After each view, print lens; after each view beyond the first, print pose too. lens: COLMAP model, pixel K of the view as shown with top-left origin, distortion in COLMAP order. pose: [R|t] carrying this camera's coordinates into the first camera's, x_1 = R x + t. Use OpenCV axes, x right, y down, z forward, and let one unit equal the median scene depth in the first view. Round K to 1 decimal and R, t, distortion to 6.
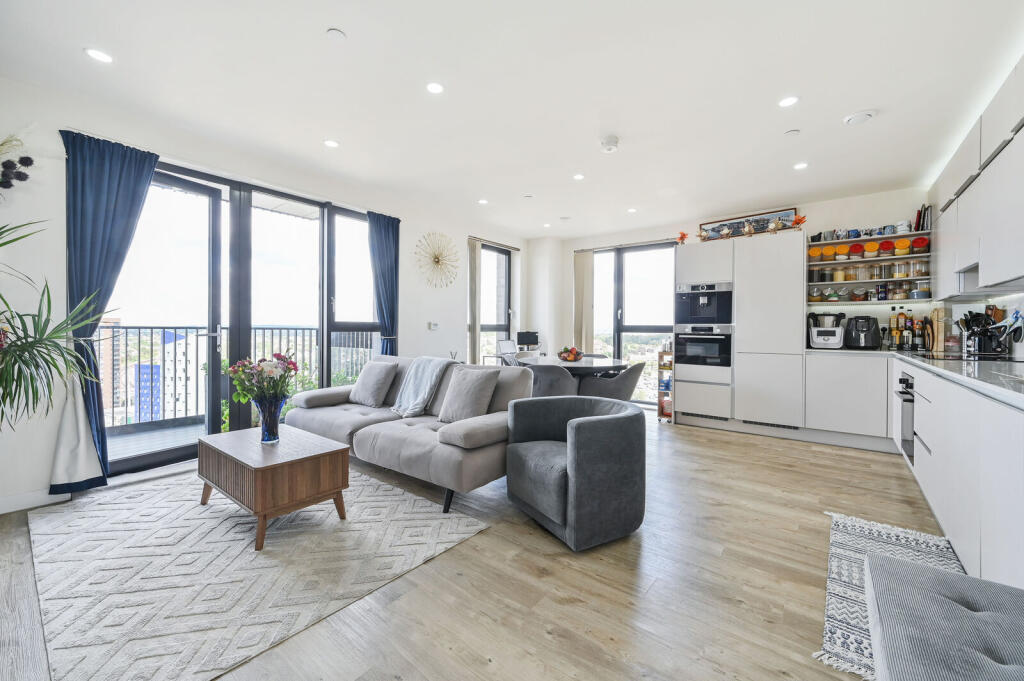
lens RADIAL K [[410.3, 0, 516.8], [0, 410.3, 327.7], [0, 0, 1]] dist [-0.000526, -0.000125]
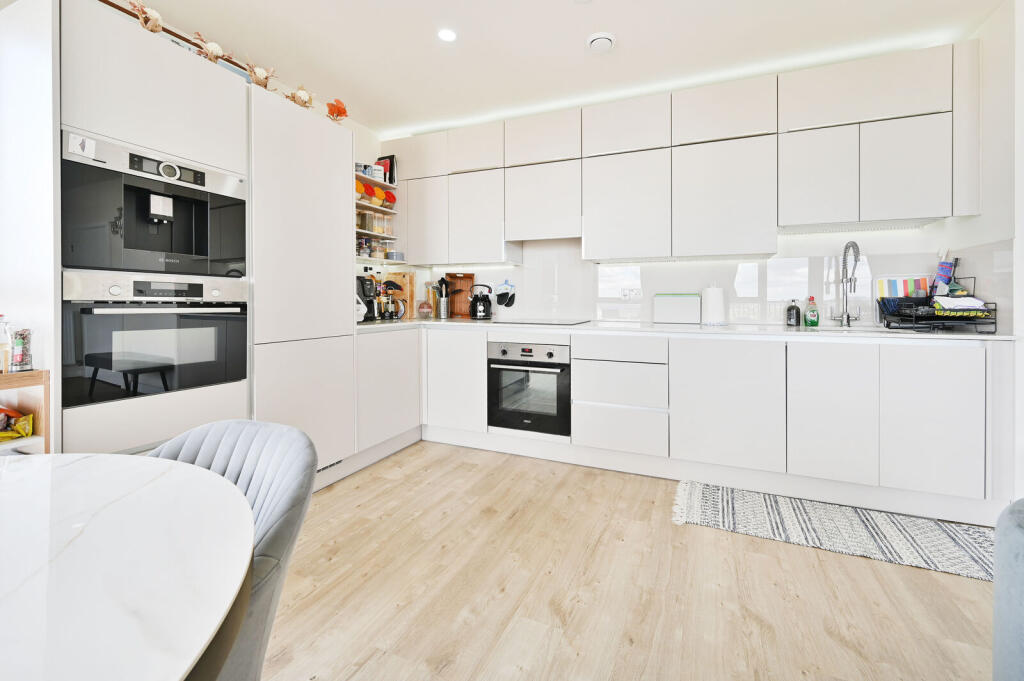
lens RADIAL K [[422.3, 0, 514.3], [0, 422.3, 302.2], [0, 0, 1]] dist [0.000279, 0.000005]
pose [[-0.264218, -0.007331, 0.964435, 0.028226], [-0.005522, 0.999966, 0.006088, 0.010868], [-0.964447, -0.003717, -0.264250, 0.804338]]
